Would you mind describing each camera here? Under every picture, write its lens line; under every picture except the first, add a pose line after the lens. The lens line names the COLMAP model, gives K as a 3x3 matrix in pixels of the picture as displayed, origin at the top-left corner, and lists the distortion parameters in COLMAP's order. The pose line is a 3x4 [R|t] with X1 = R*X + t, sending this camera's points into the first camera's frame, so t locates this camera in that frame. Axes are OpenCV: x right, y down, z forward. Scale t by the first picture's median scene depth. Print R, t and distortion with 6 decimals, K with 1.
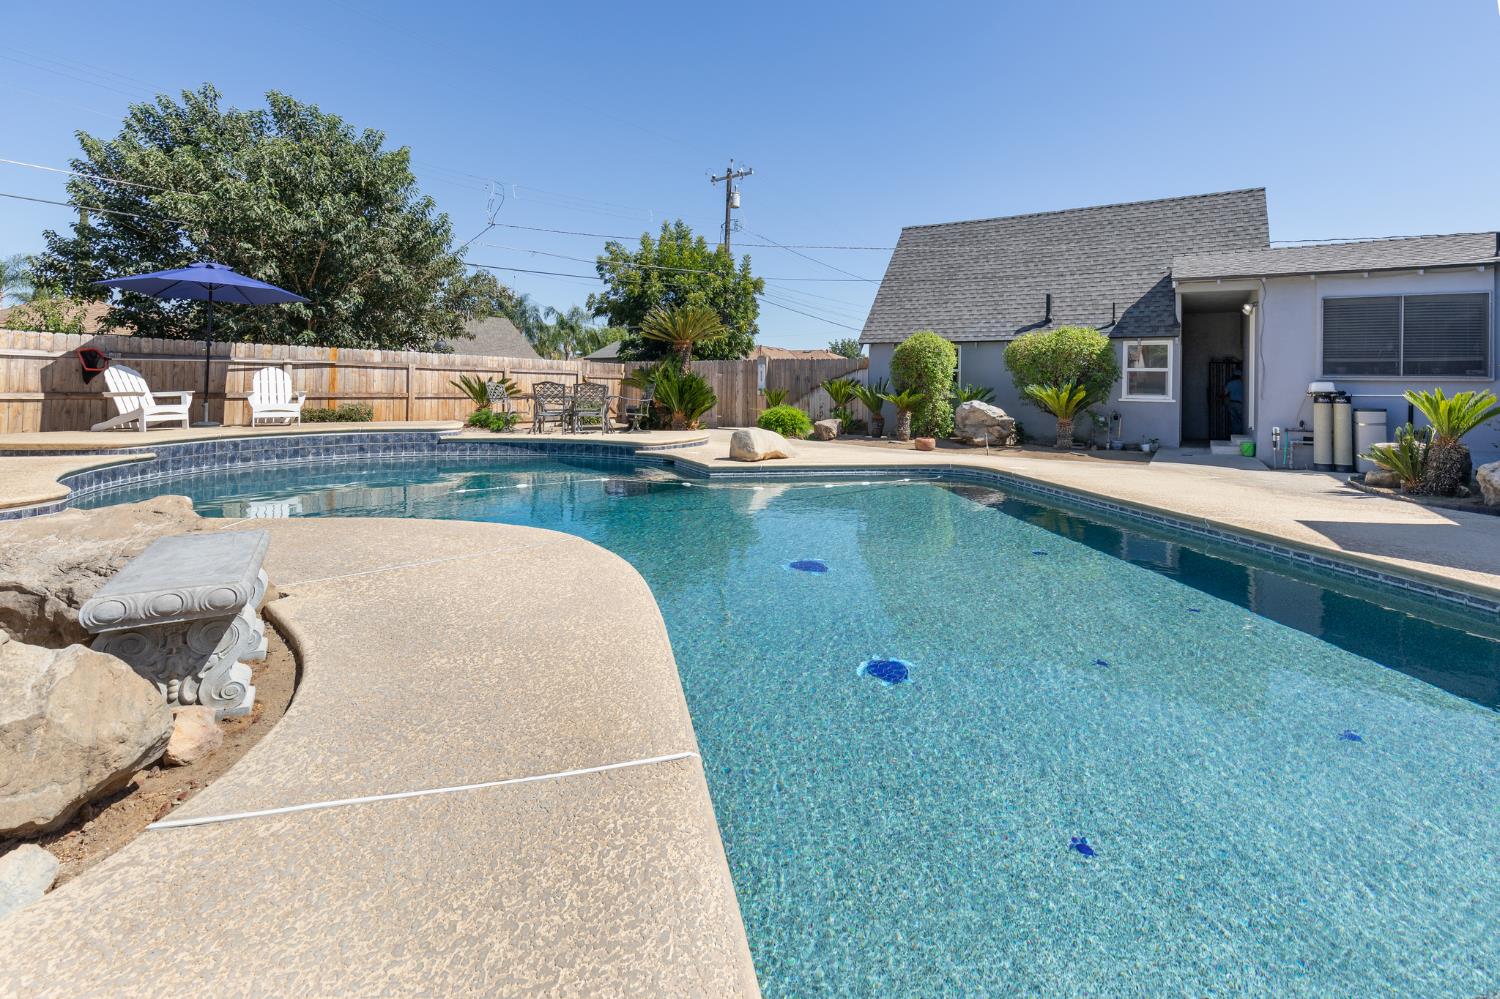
lens RADIAL K [[714.4, 0, 754.3], [0, 714.4, 368.4], [0, 0, 1]] dist [0.017093, -0.002006]
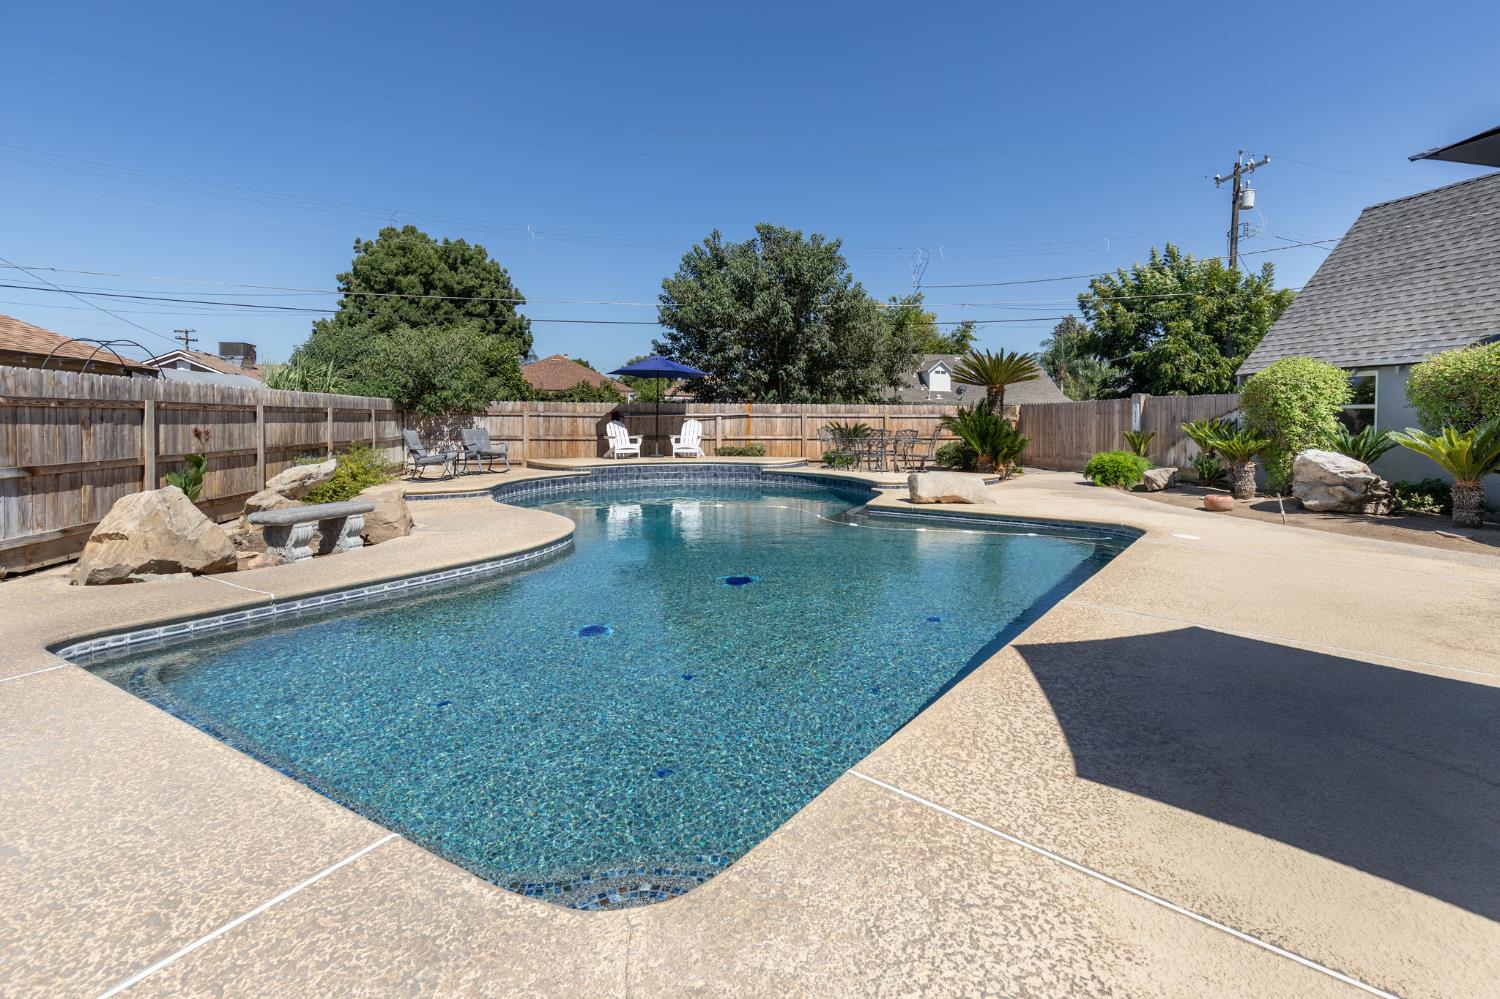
lens RADIAL K [[676.7, 0, 747.2], [0, 676.7, 436.4], [0, 0, 1]] dist [0.009571, -0.002152]
pose [[0.683590, 0.003214, -0.729859, 0.379055], [0.028009, 0.999138, 0.030633, -0.005769], [0.729329, -0.041383, 0.682911, 0.082526]]
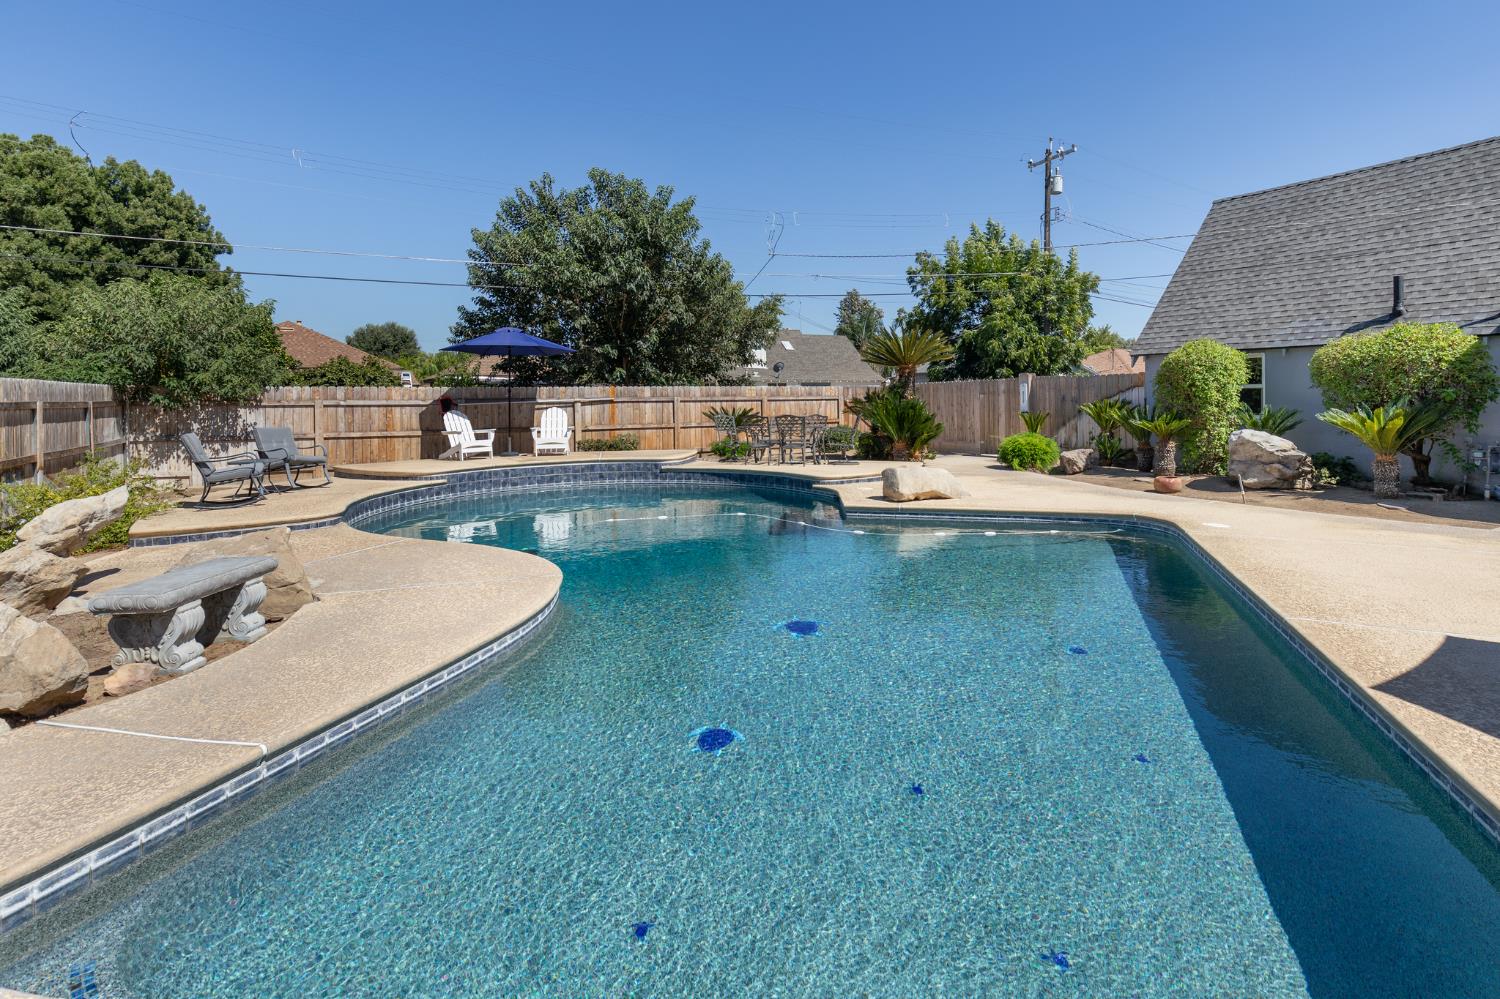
lens RADIAL K [[755.7, 0, 749.8], [0, 755.7, 406.7], [0, 0, 1]] dist [0.010098, -0.001703]
pose [[0.874638, -0.020987, -0.484322, 0.209180], [0.039353, 0.998839, 0.027787, -0.020941], [0.483176, -0.043363, 0.874449, 0.021298]]
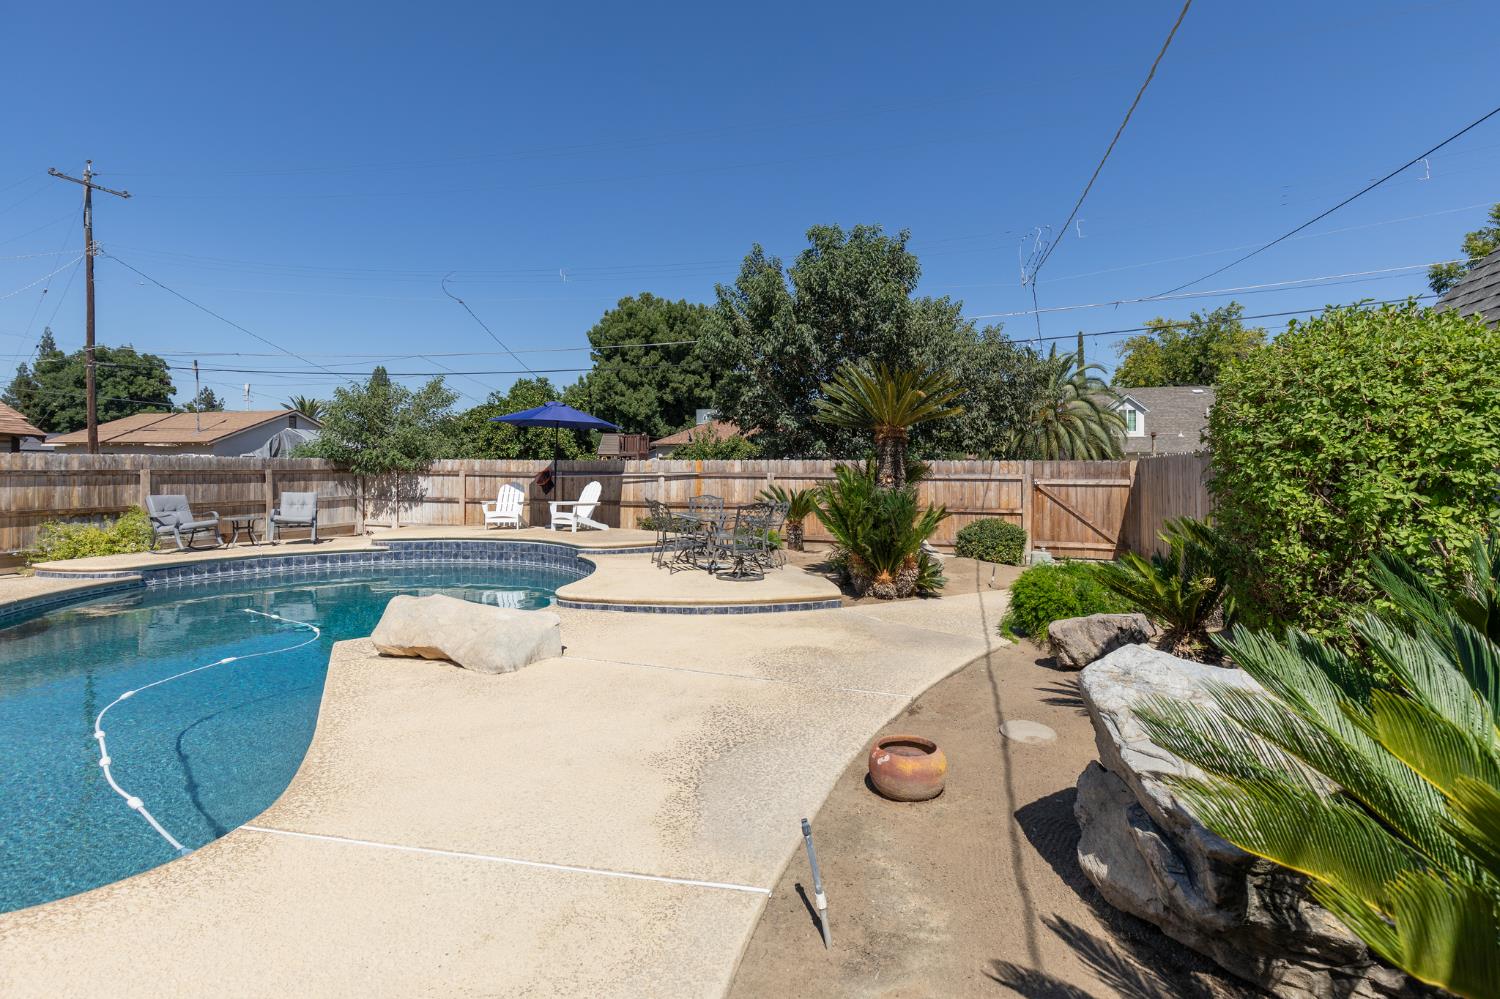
lens RADIAL K [[676.7, 0, 761.8], [0, 676.7, 474.4], [0, 0, 1]] dist [0.009571, -0.002152]
pose [[0.280033, -0.010289, -0.959935, 0.408697], [0.026758, 0.999638, -0.002908, -0.002538], [0.959618, -0.024872, 0.280206, 0.779726]]
